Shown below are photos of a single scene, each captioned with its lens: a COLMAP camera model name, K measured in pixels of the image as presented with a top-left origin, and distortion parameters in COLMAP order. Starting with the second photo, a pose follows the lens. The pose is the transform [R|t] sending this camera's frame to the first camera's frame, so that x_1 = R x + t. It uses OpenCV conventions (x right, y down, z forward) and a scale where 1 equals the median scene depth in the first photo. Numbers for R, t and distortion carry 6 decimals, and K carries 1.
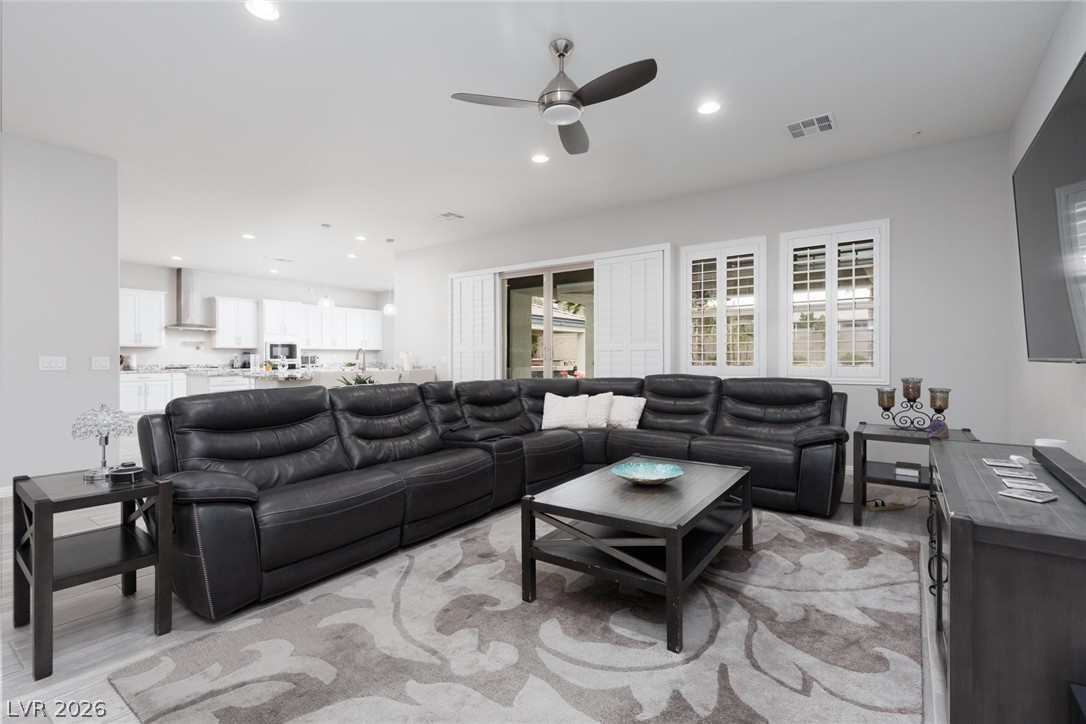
lens RADIAL K [[501.1, 0, 547.3], [0, 501.1, 361.9], [0, 0, 1]] dist [0.017165, 0.000057]
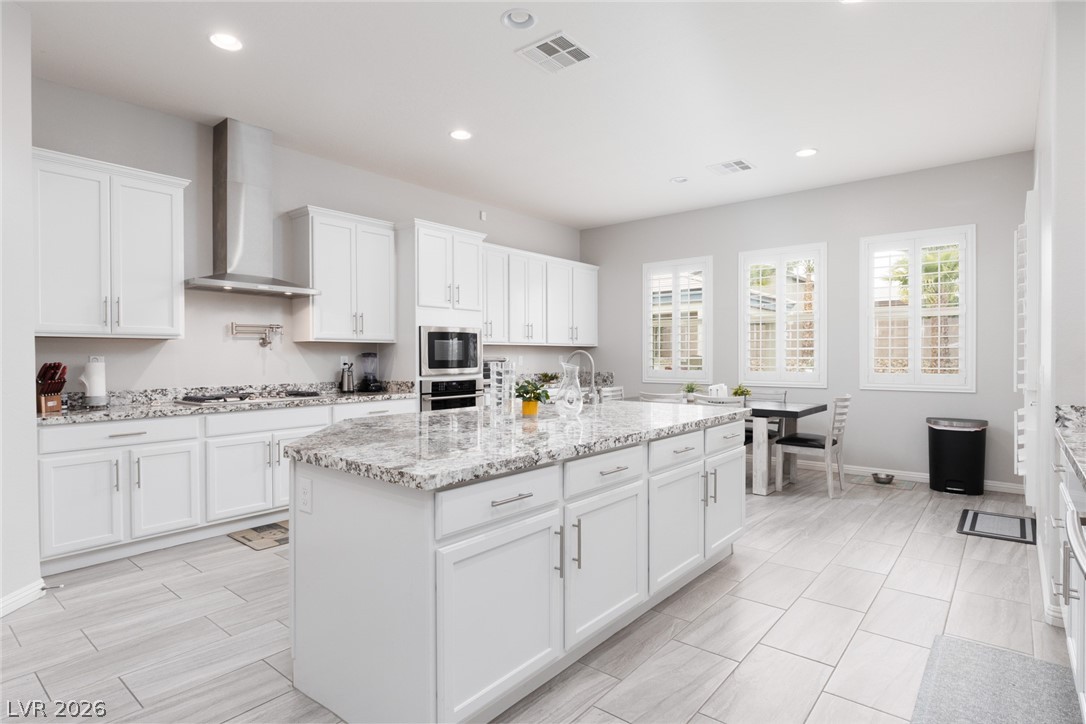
lens RADIAL K [[567.8, 0, 544.1], [0, 567.8, 361.1], [0, 0, 1]] dist [-0.000966, -0.000803]
pose [[0.998173, -0.000752, -0.060415, -0.451502], [0.000760, 1.000000, 0.000116, -0.012852], [0.060415, -0.000161, 0.998173, 0.581863]]
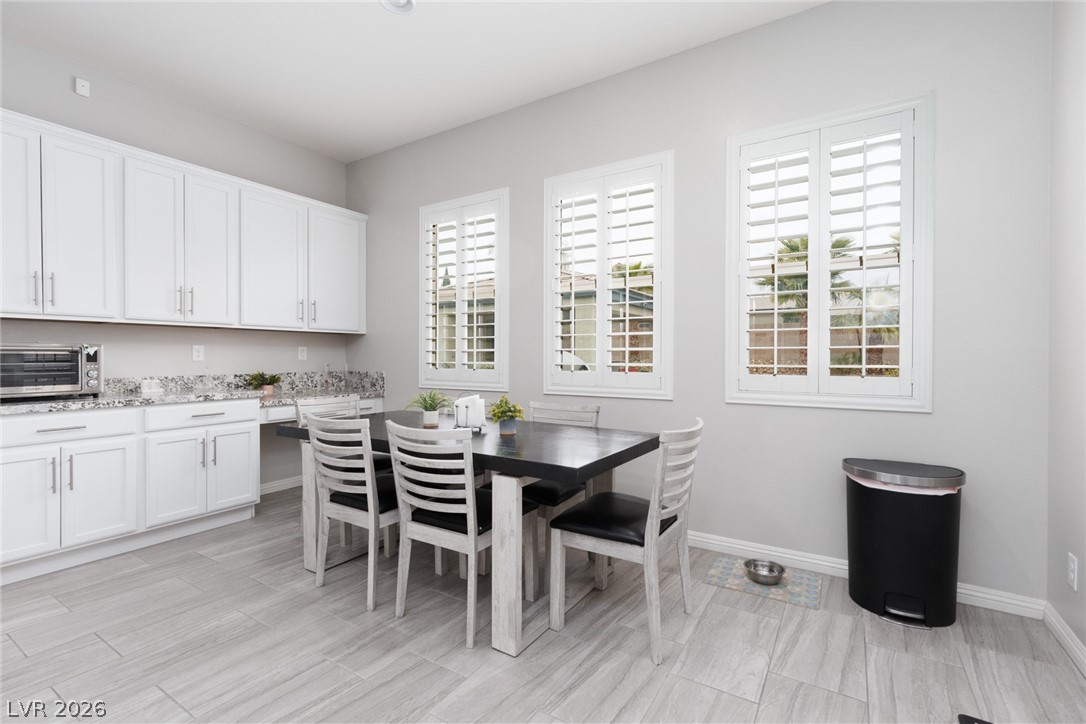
lens RADIAL K [[488.0, 0, 542.3], [0, 488.0, 358.7], [0, 0, 1]] dist [0.006035, 0.000217]
pose [[0.997885, 0.003437, 0.064917, -0.304334], [-0.003133, 0.999984, -0.004792, -0.008387], [-0.064932, 0.004578, 0.997879, 0.874284]]
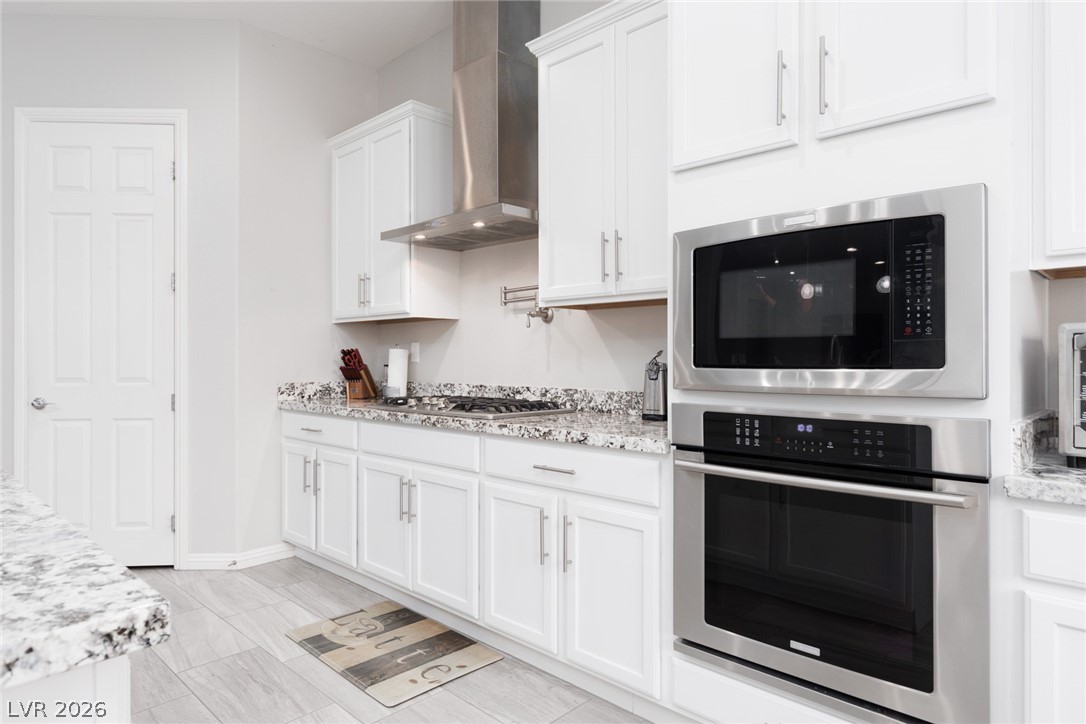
lens RADIAL K [[647.7, 0, 543.0], [0, 647.7, 362.0], [0, 0, 1]] dist [0.003561, 0.000522]
pose [[-0.145889, 0.008061, -0.989268, -0.408765], [-0.006916, 0.999934, 0.009168, -0.009052], [0.989277, 0.008179, -0.145824, 1.029969]]
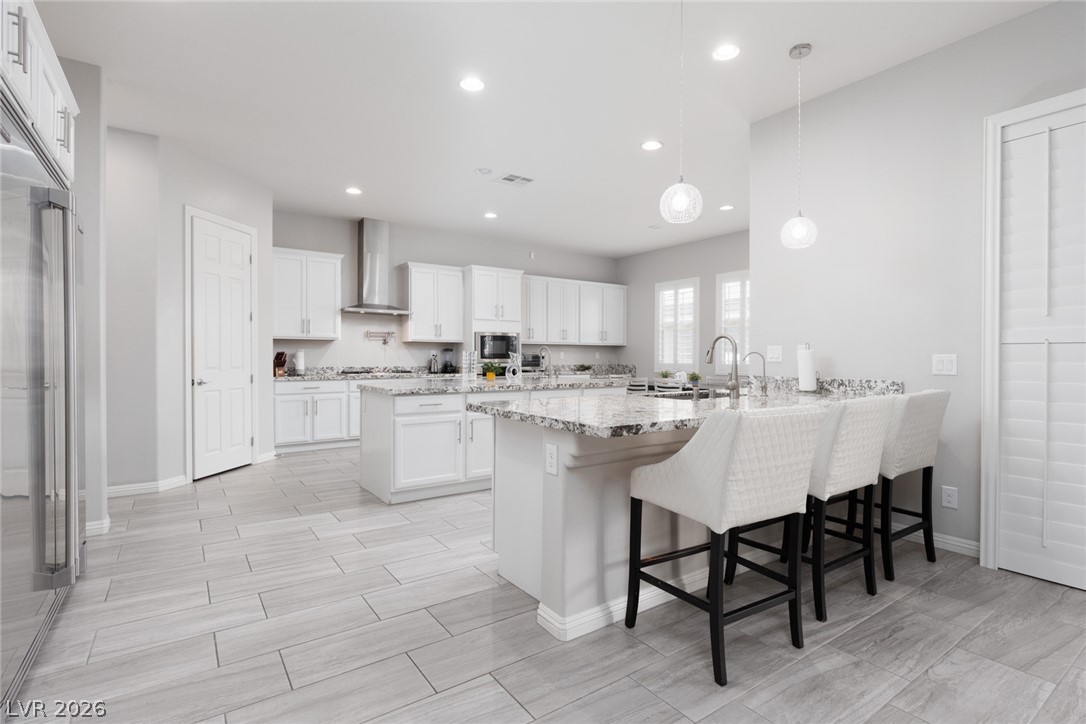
lens RADIAL K [[525.2, 0, 543.0], [0, 525.2, 362.0], [0, 0, 1]] dist [0.001390, 0.000170]
pose [[0.945850, 0.007247, -0.324524, -0.272454], [-0.007029, 0.999974, 0.001846, -0.003959], [0.324529, 0.000535, 0.945876, 0.416652]]
